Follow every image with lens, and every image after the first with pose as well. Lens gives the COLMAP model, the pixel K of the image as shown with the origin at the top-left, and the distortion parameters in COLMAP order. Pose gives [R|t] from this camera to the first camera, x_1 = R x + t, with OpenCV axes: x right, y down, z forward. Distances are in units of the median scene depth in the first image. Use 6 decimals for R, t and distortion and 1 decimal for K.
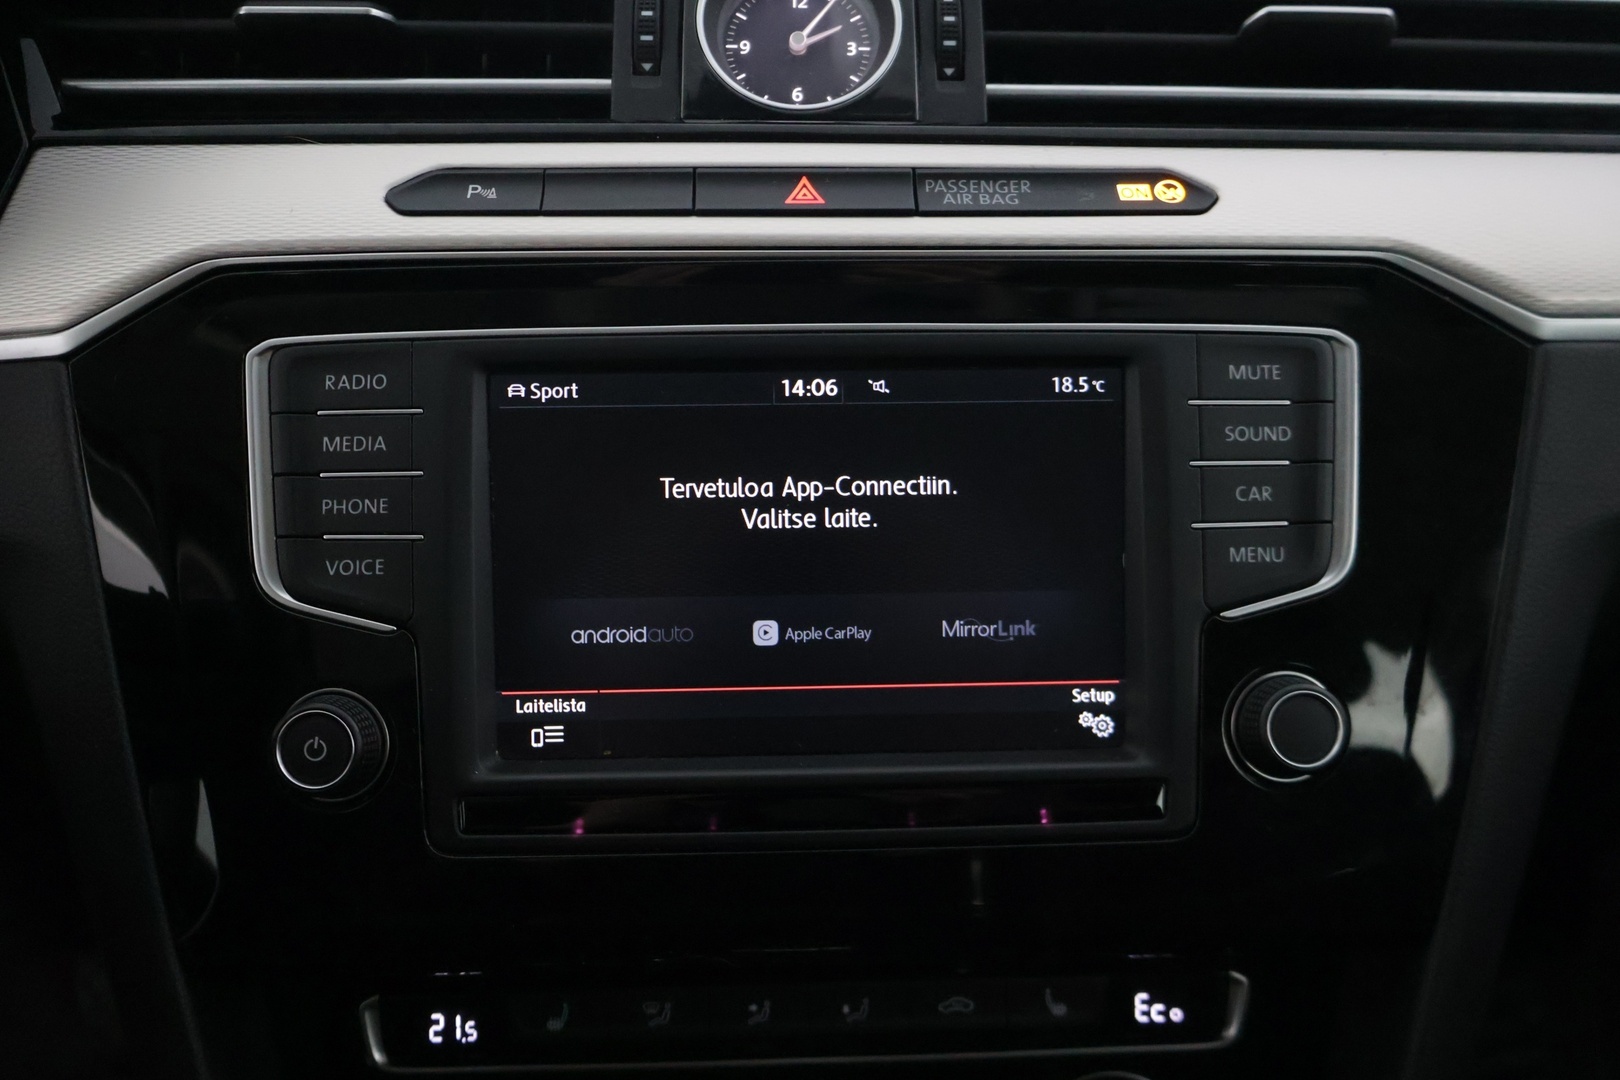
lens RADIAL K [[1346.2, 0, 821.9], [0, 1346.2, 534.9], [0, 0, 1]] dist [0.000551, -0.011313]
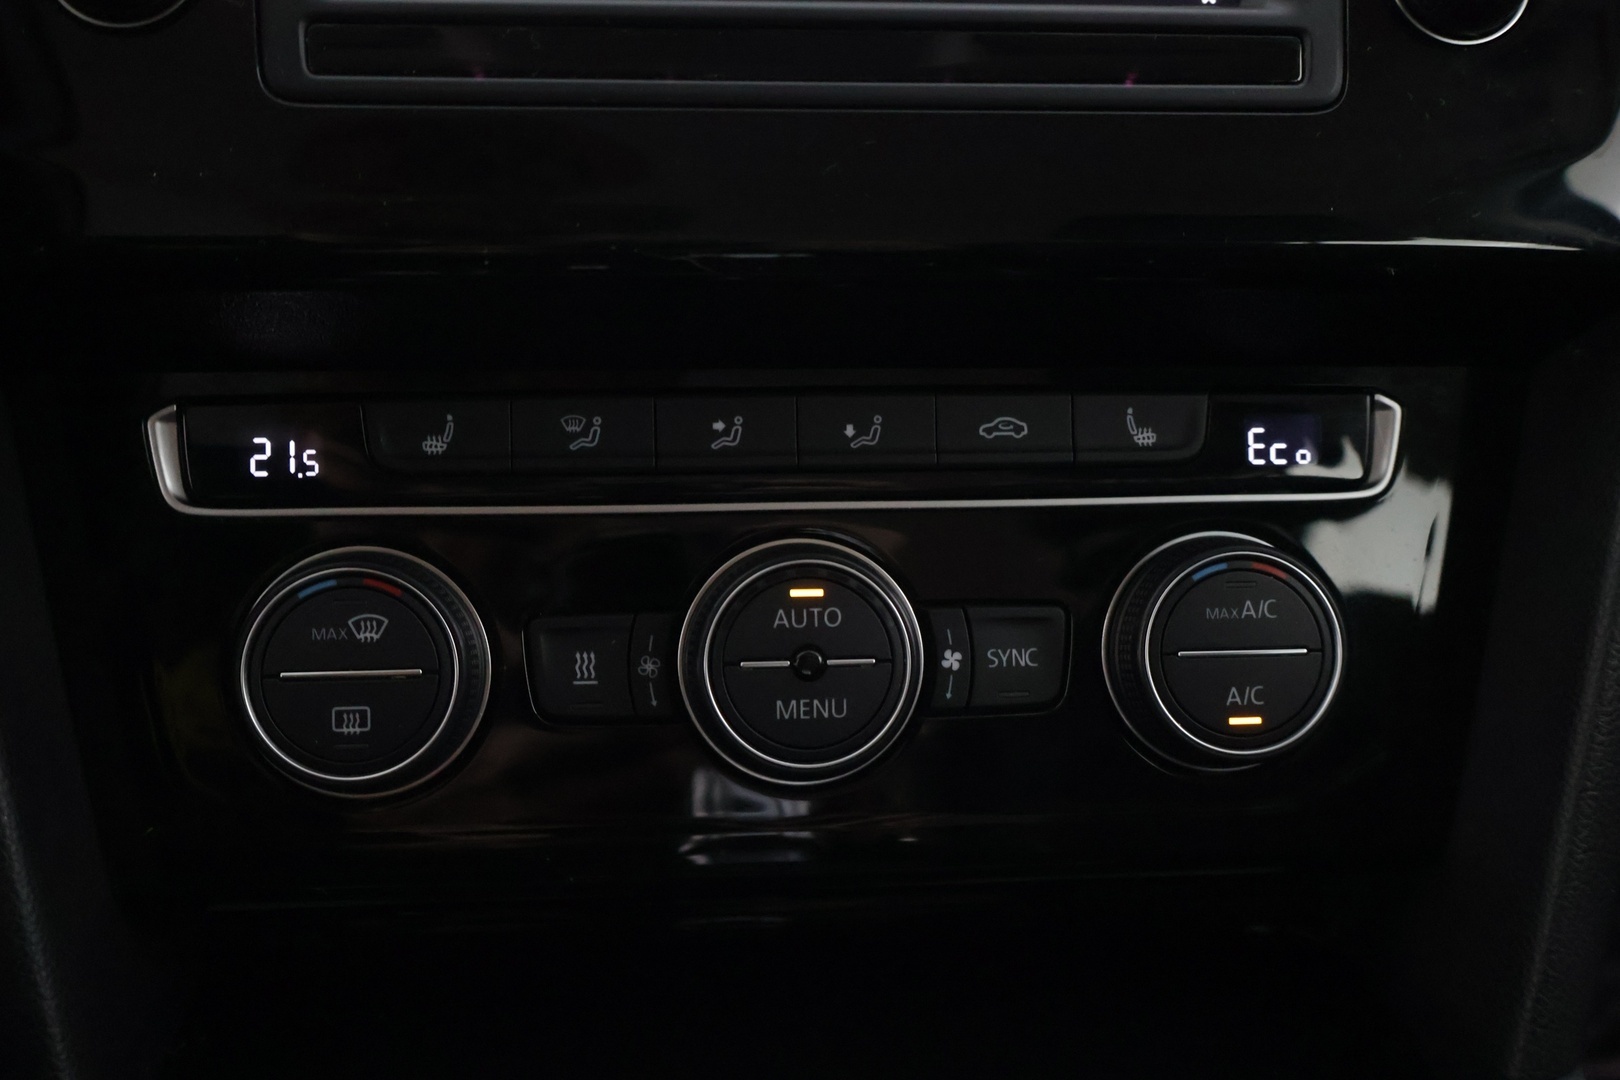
lens RADIAL K [[1717.6, 0, 800.3], [0, 1717.6, 547.8], [0, 0, 1]] dist [-0.006732, 0.000000]
pose [[0.997991, -0.002229, 0.063319, -0.068414], [0.005882, 0.998325, -0.057558, 0.488146], [-0.063084, 0.057814, 0.996332, 0.110665]]
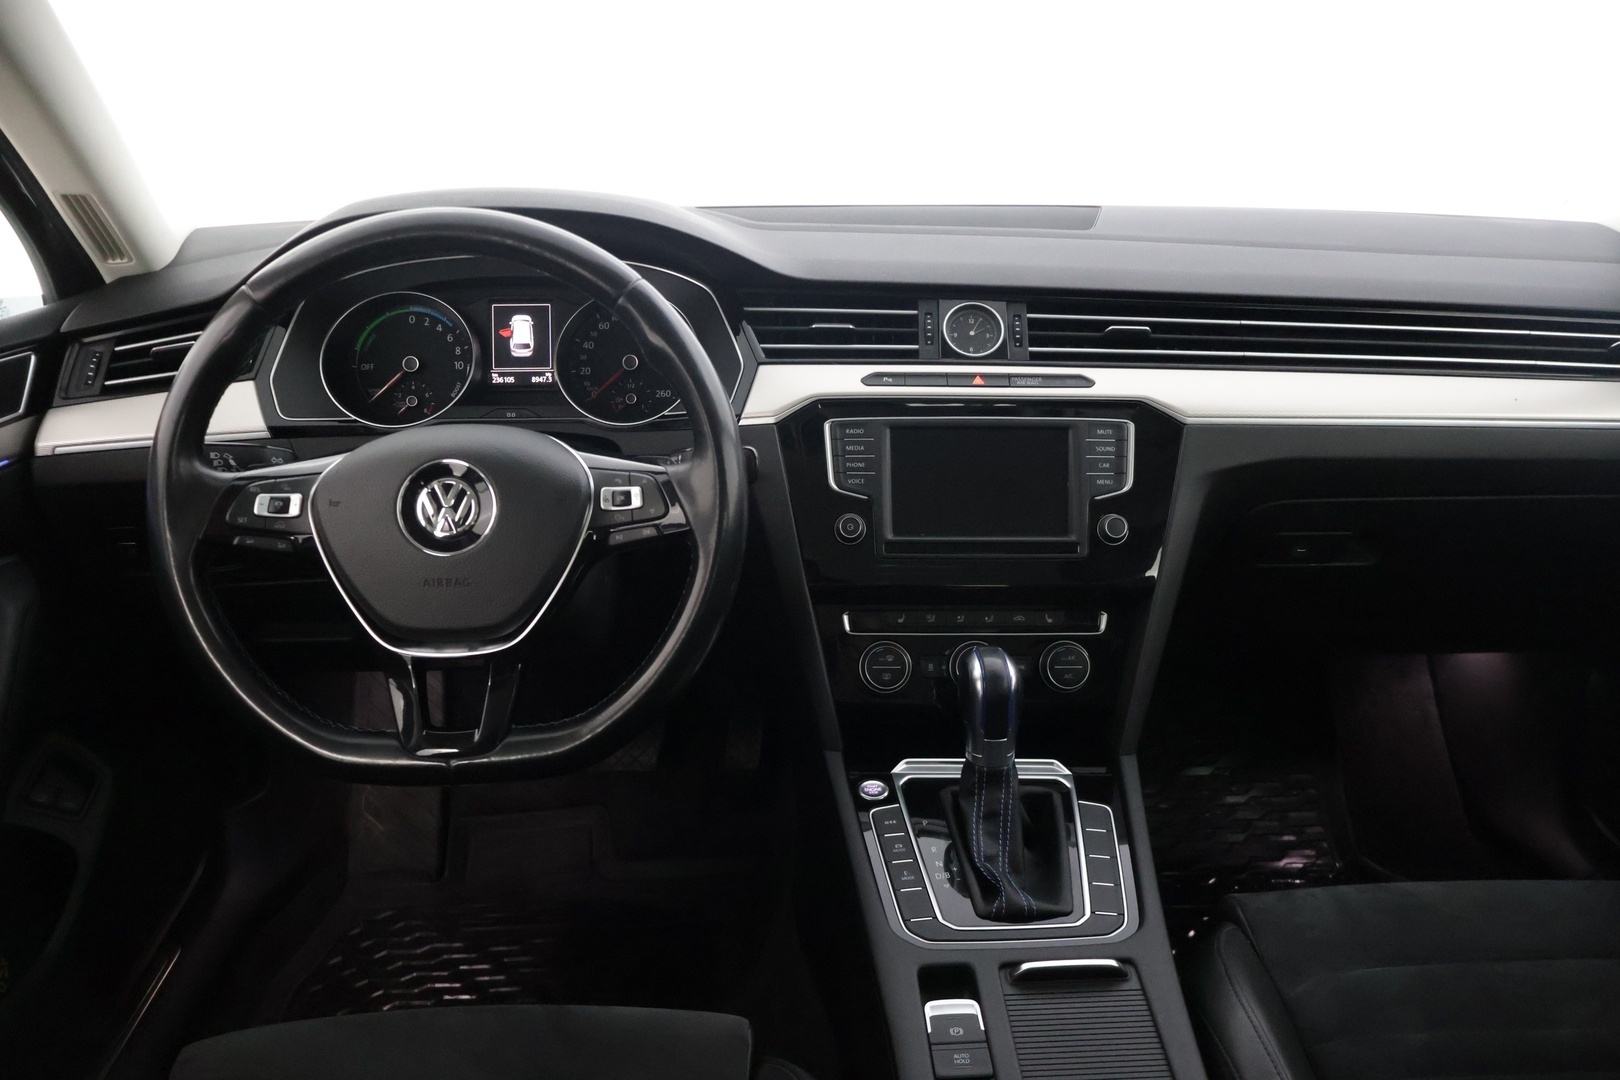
lens RADIAL K [[1346.2, 0, 802.8], [0, 1346.2, 533.6], [0, 0, 1]] dist [0.000551, -0.011313]
pose [[0.999603, 0.014772, -0.024008, -0.381212], [-0.016776, 0.996193, -0.085545, 0.457433], [0.022653, 0.085914, 0.996045, -2.500169]]
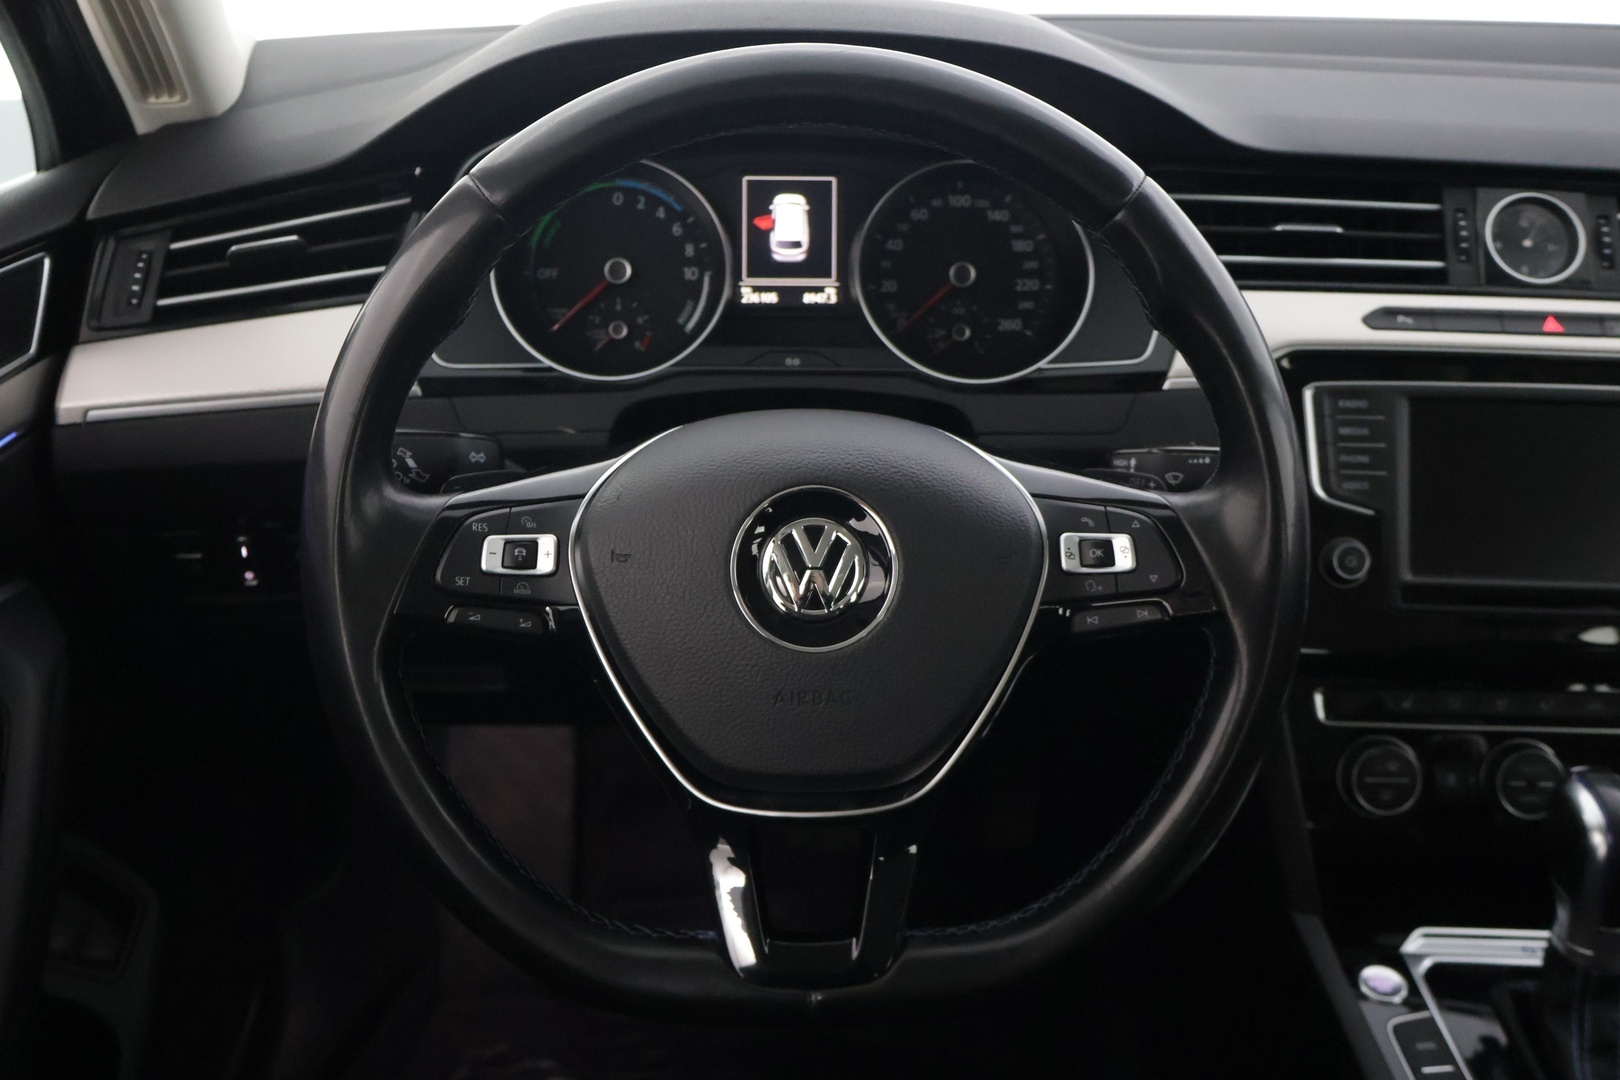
lens RADIAL K [[1717.6, 0, 805.0], [0, 1717.6, 543.1], [0, 0, 1]] dist [-0.006732, 0.000000]
pose [[0.998425, 0.040409, -0.038910, -1.099938], [-0.040562, 0.999172, -0.003148, 0.160269], [0.038751, 0.004722, 0.999238, -1.835379]]
